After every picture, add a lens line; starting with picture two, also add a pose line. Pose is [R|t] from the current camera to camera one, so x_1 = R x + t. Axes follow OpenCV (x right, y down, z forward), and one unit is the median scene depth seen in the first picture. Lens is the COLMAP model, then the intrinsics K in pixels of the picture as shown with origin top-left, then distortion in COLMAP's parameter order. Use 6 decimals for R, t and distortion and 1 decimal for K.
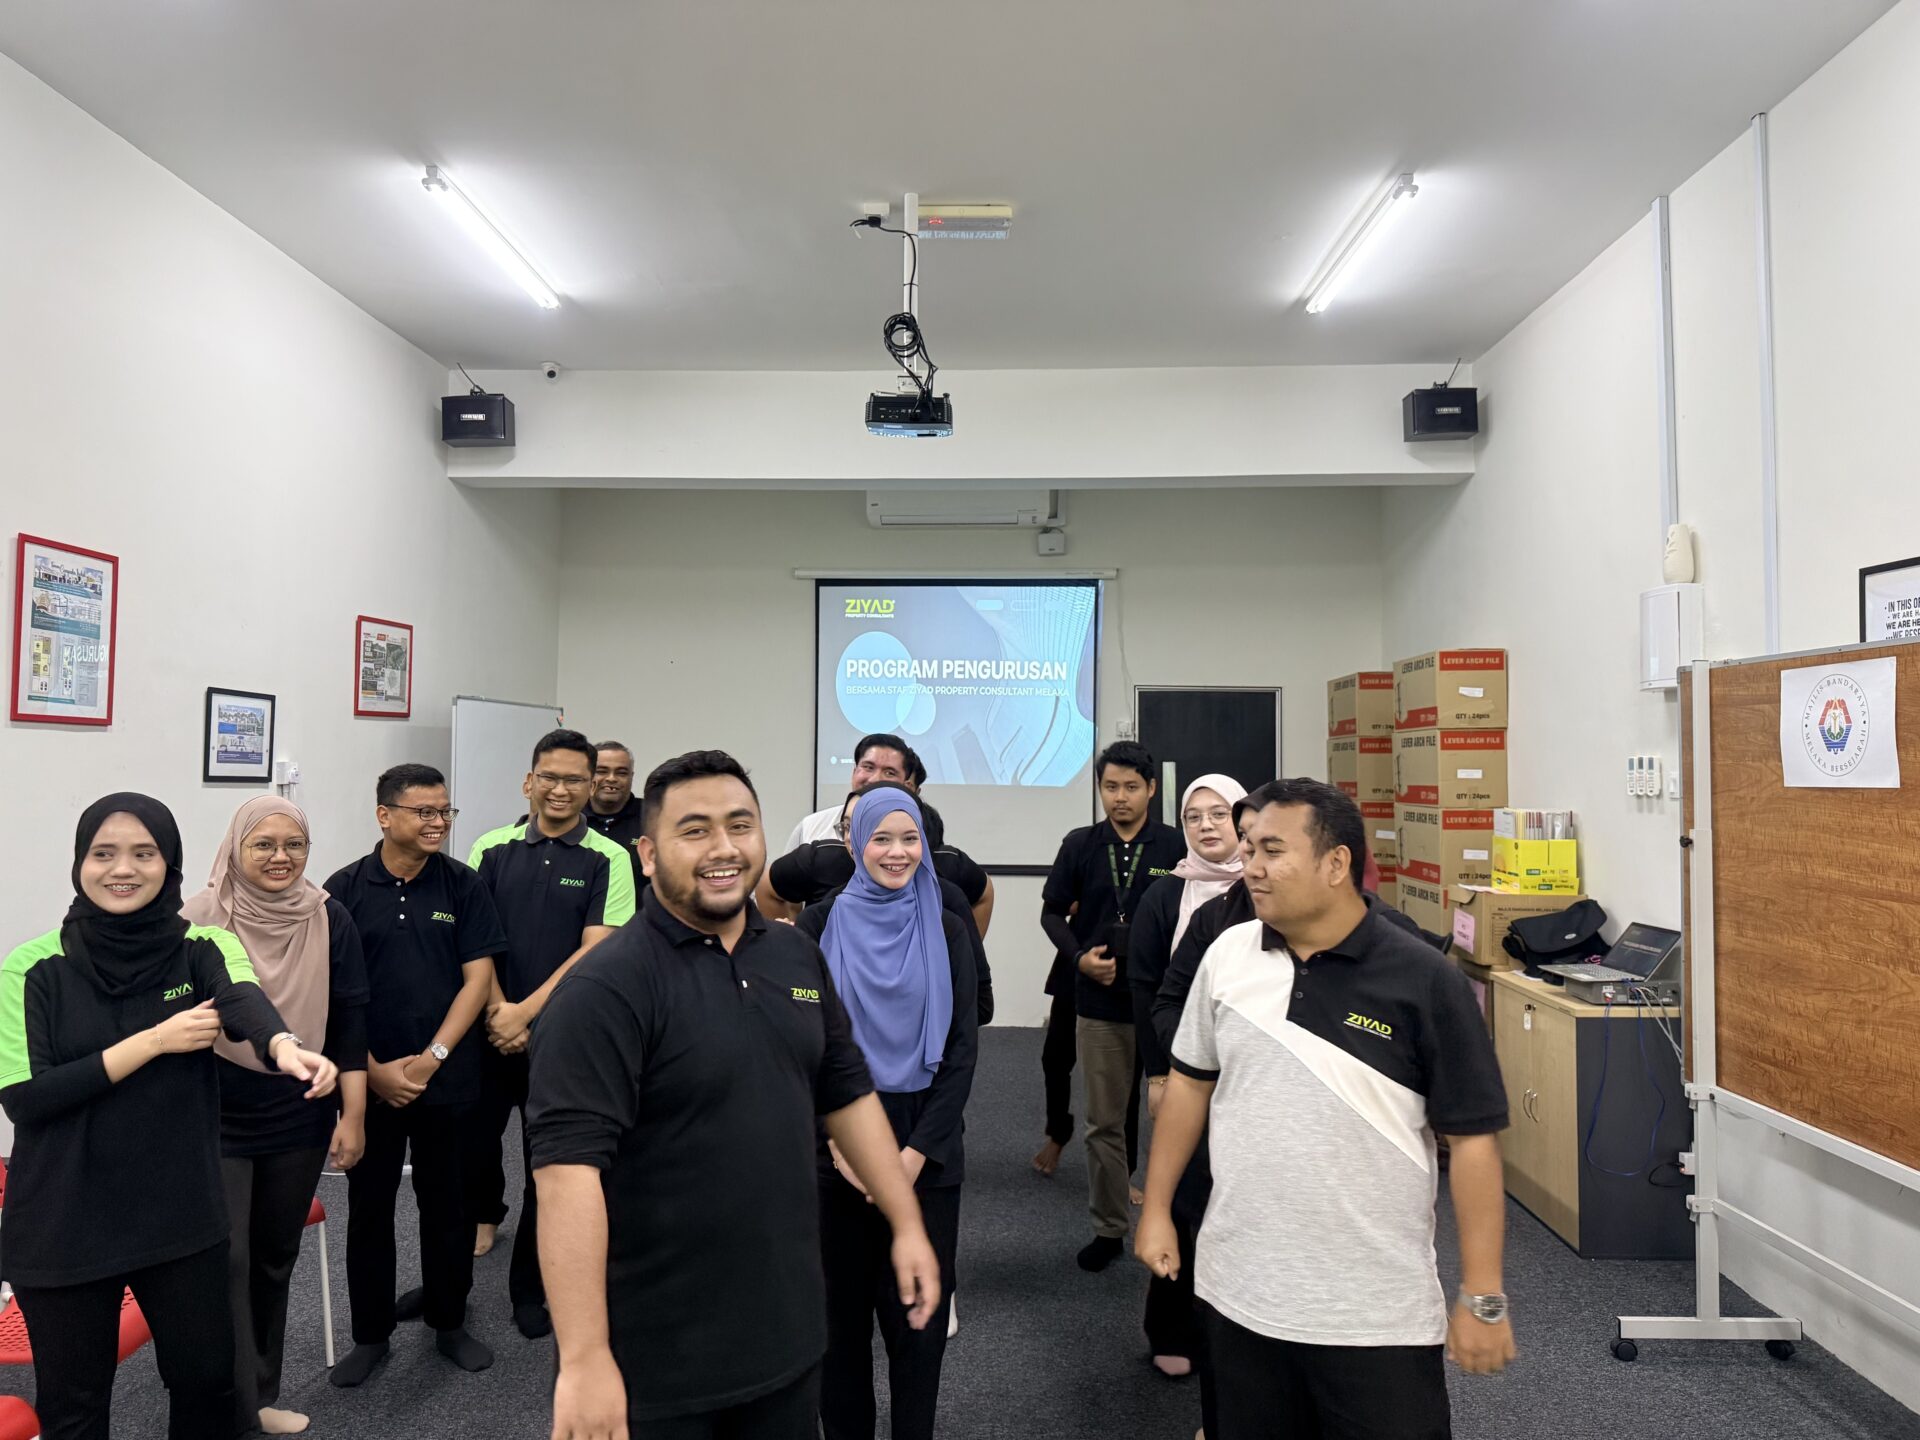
lens RADIAL K [[1303.5, 0, 960.0], [0, 1303.5, 720.0], [0, 0, 1]] dist [0.159780, -0.262175]
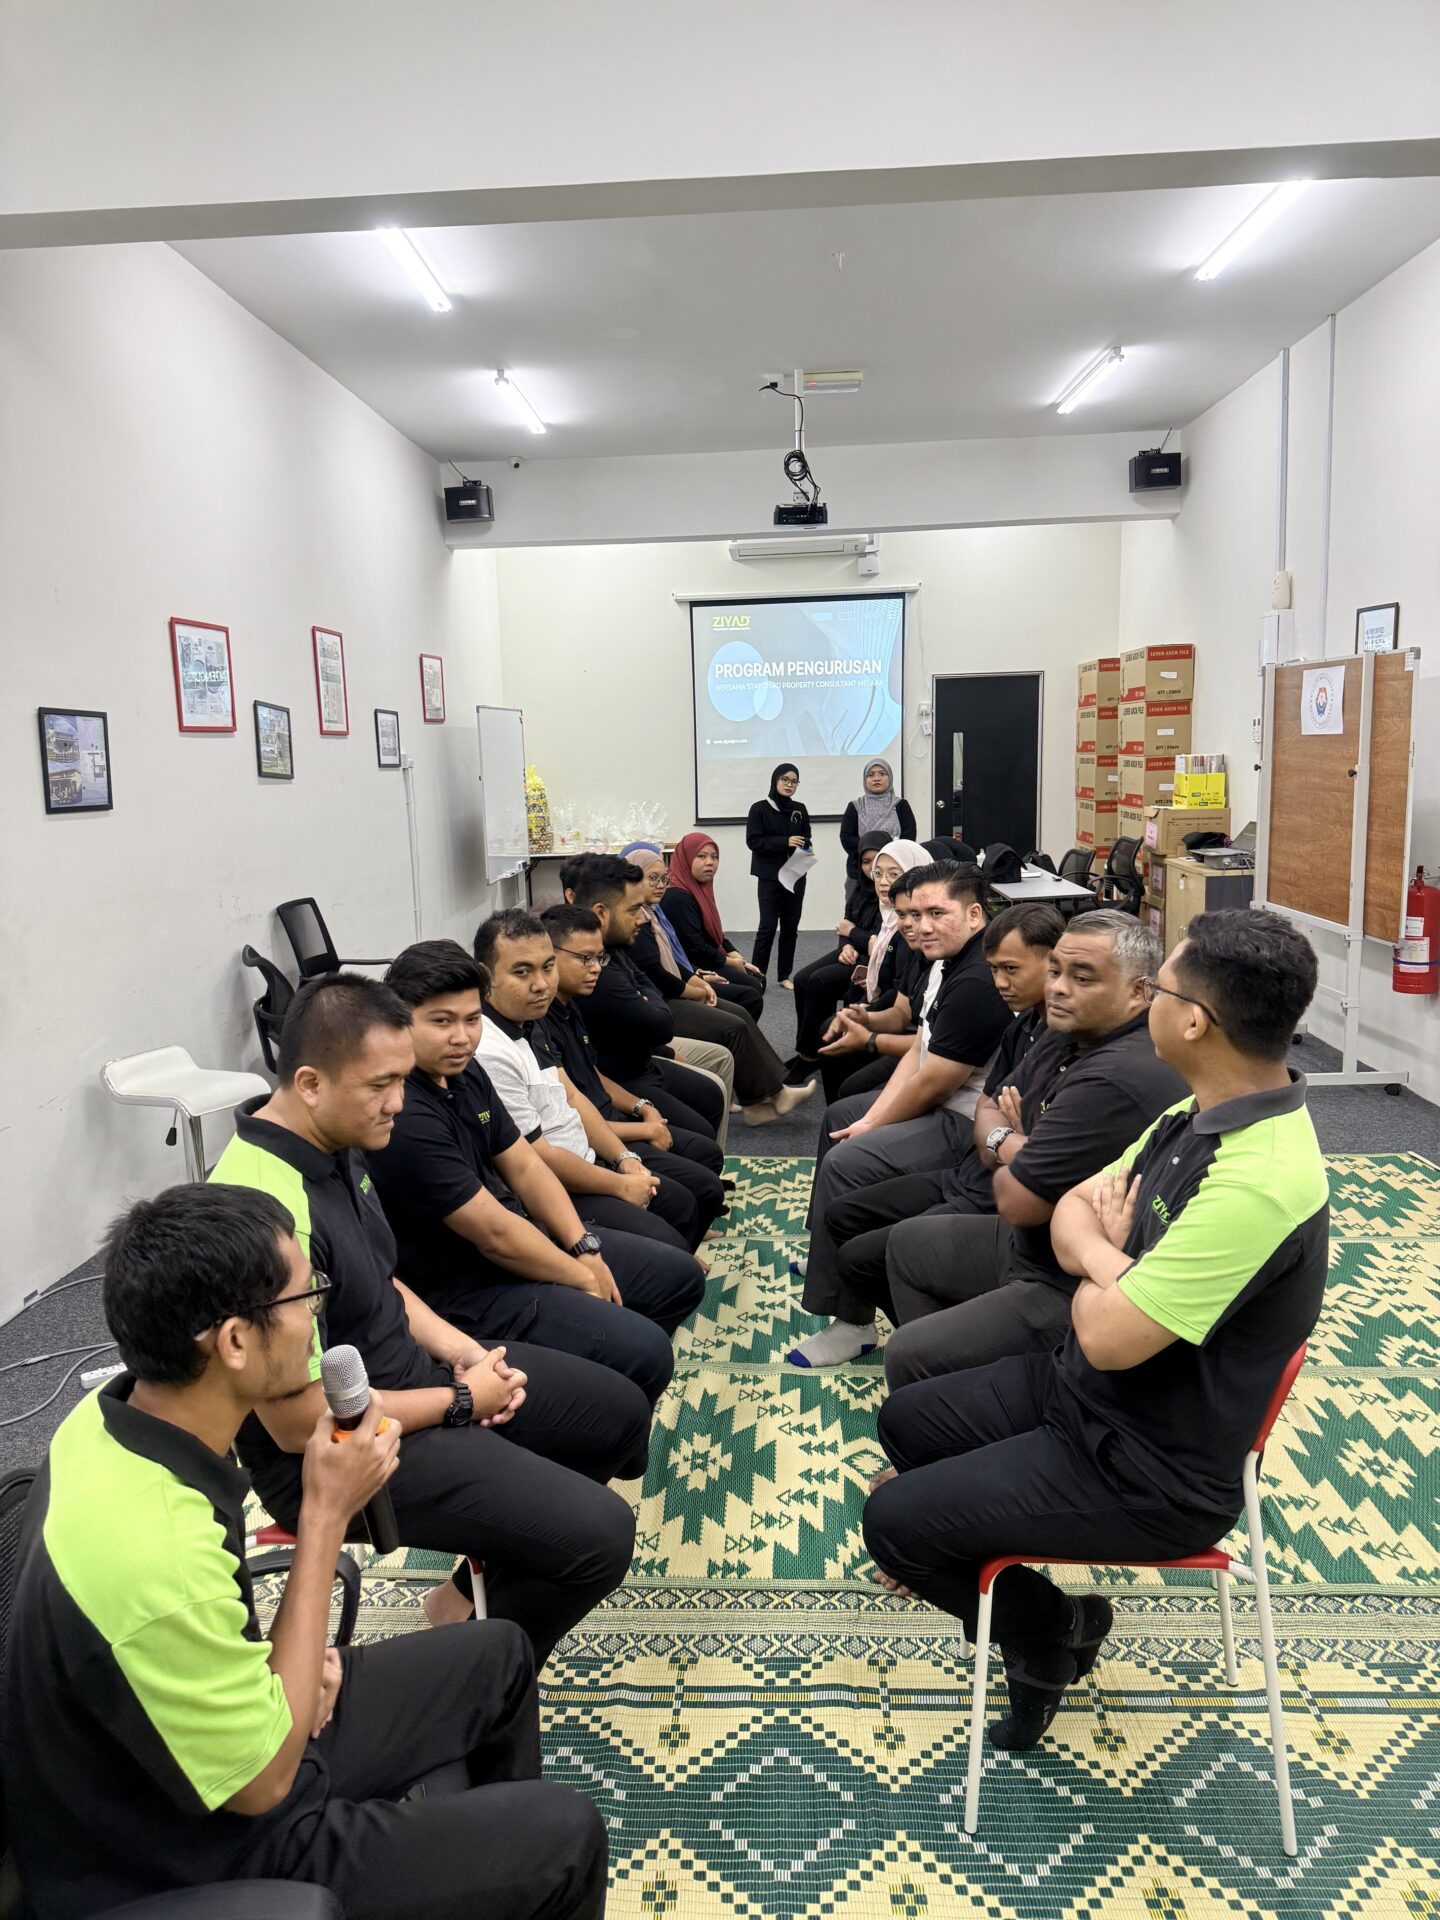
lens RADIAL K [[1303.5, 0, 720.0], [0, 1303.5, 960.0], [0, 0, 1]] dist [0.159780, -0.262175]
pose [[0.999250, -0.035565, -0.015337, -0.102562], [0.037916, 0.979067, 0.199975, -0.026368], [0.007904, -0.200406, 0.979681, -0.526344]]
